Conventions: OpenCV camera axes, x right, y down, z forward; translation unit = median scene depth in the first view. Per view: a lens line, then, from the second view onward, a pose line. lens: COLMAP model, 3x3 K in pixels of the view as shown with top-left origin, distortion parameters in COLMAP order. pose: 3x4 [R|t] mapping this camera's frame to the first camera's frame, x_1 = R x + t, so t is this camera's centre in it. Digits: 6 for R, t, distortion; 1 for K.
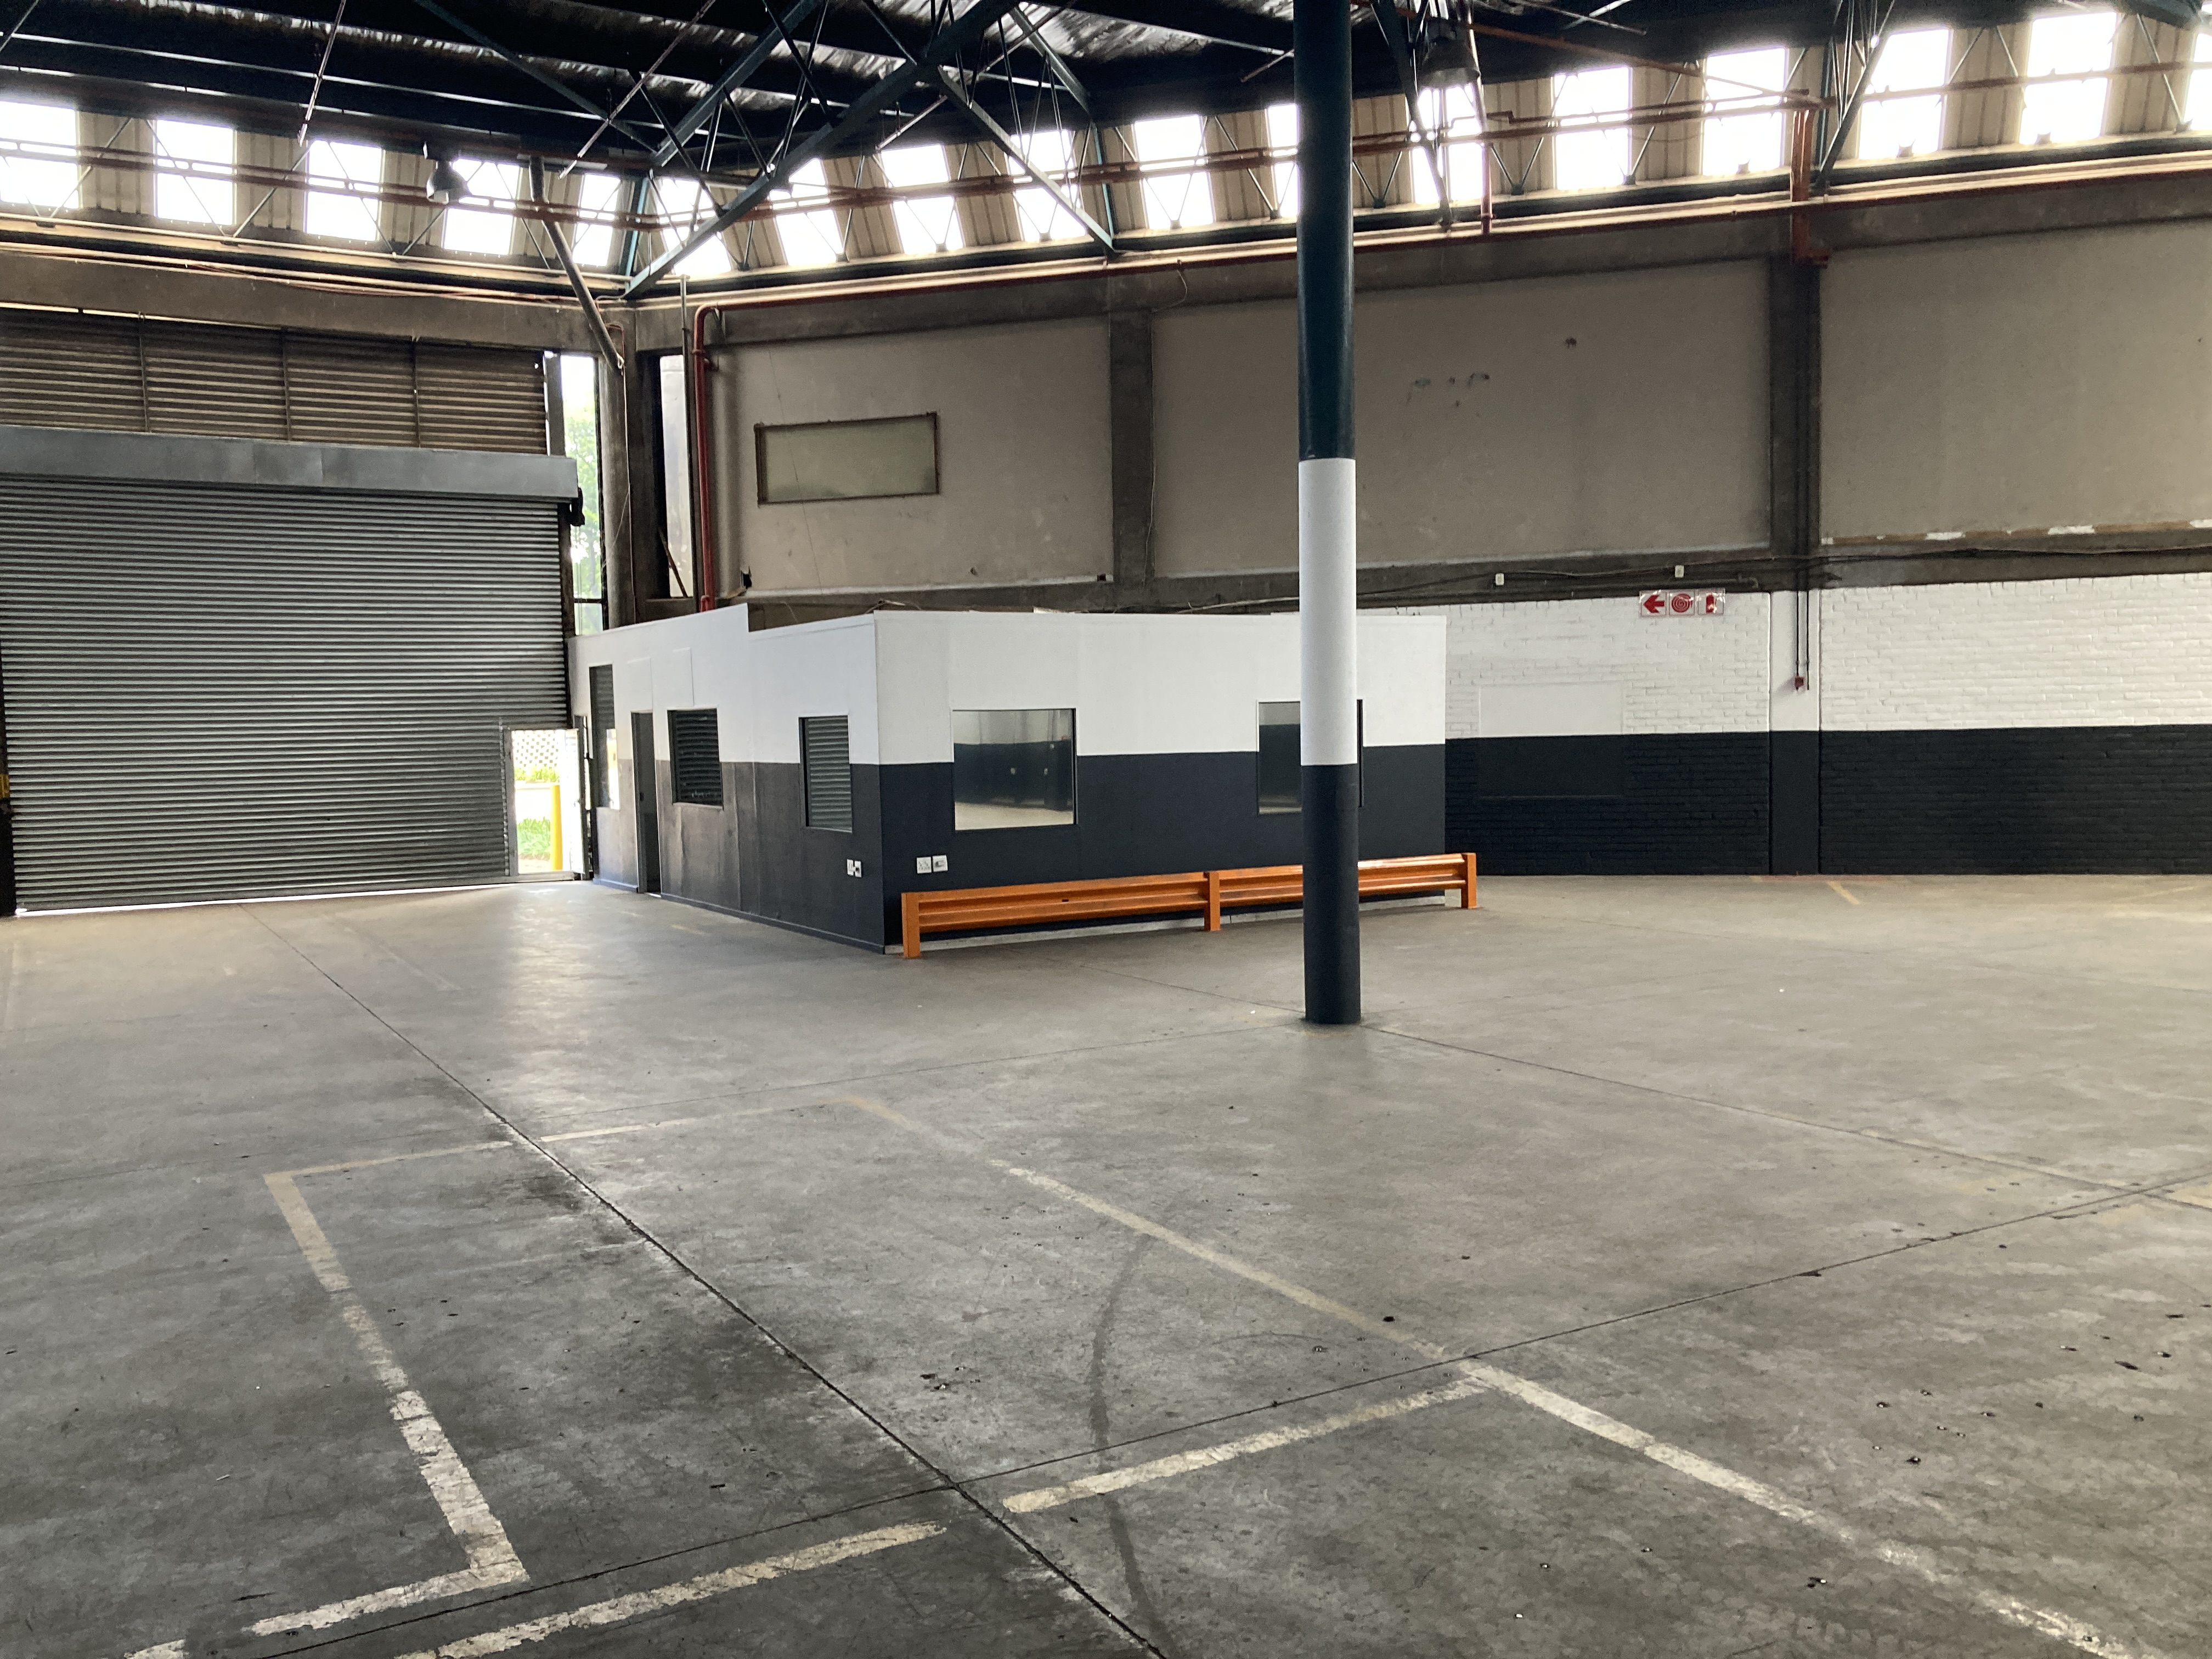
lens RADIAL K [[1816.1, 0, 1096.4], [0, 1816.1, 838.3], [0, 0, 1]] dist [0.034046, -0.042675]
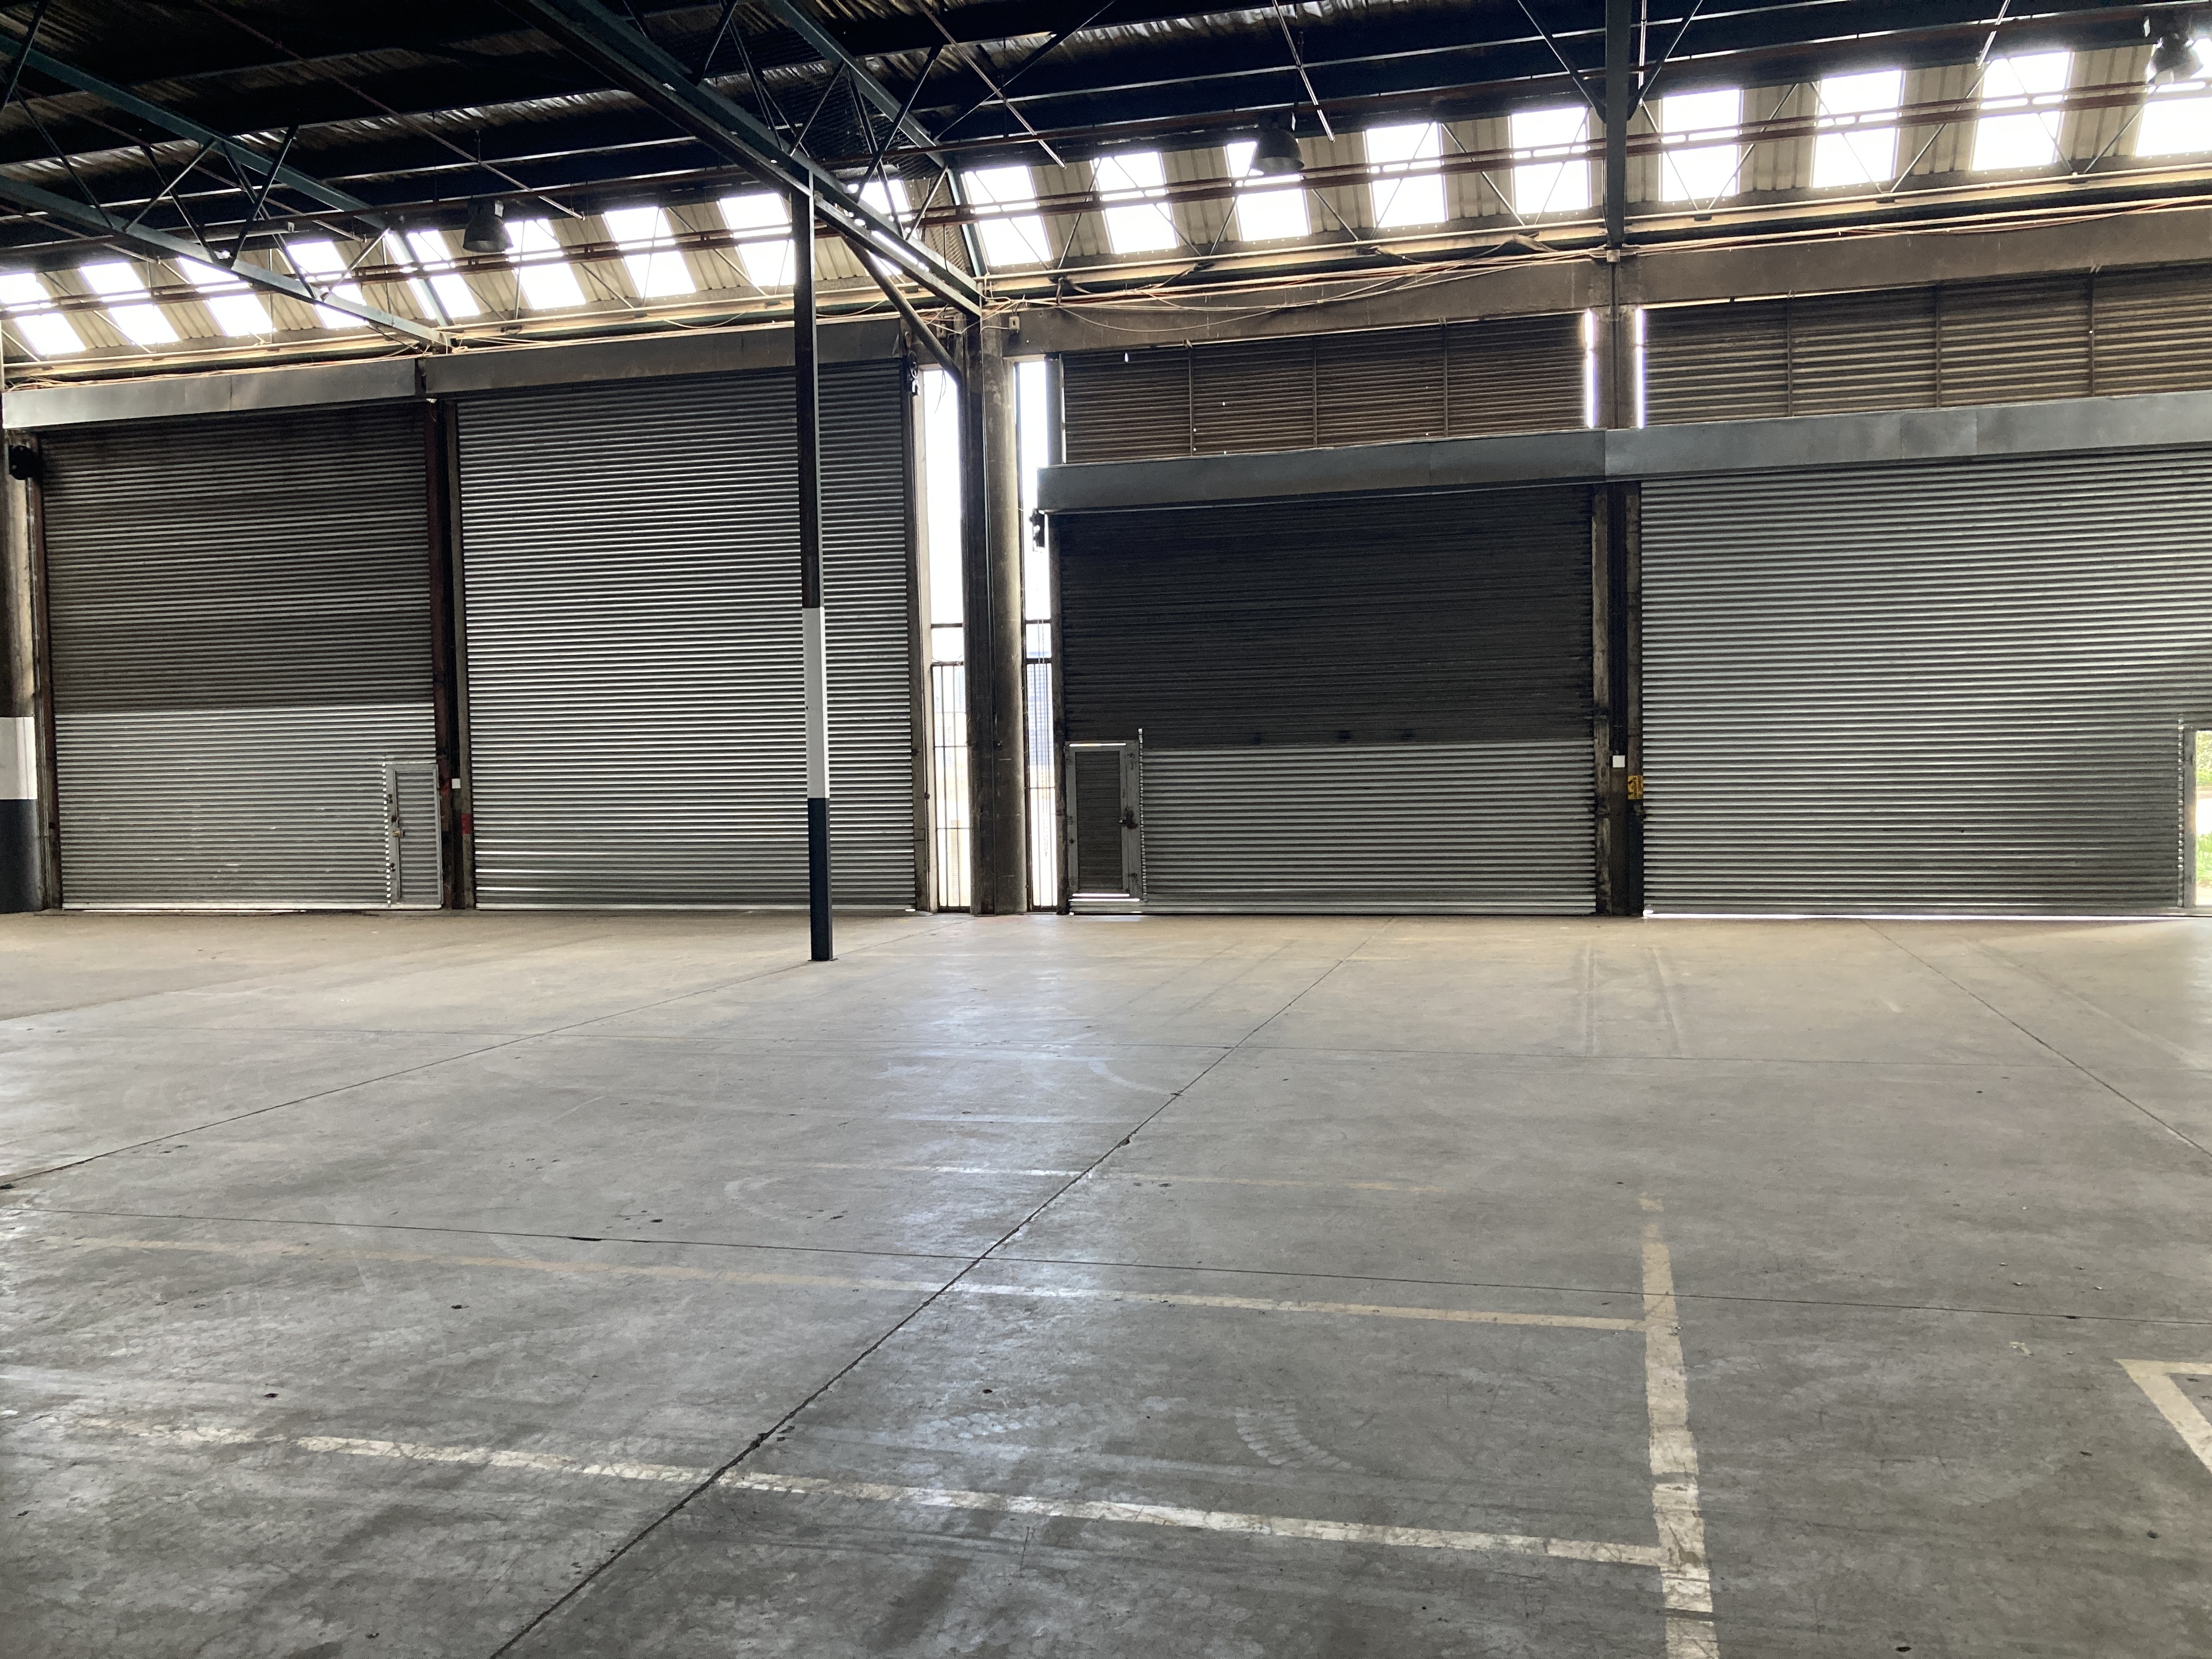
lens RADIAL K [[1816.1, 0, 1120.4], [0, 1816.1, 836.4], [0, 0, 1]] dist [0.034046, -0.042675]
pose [[0.710180, 0.038659, -0.702958, -0.087975], [-0.039479, 0.999107, 0.015061, -0.004794], [0.702913, 0.017056, 0.711072, 0.081293]]
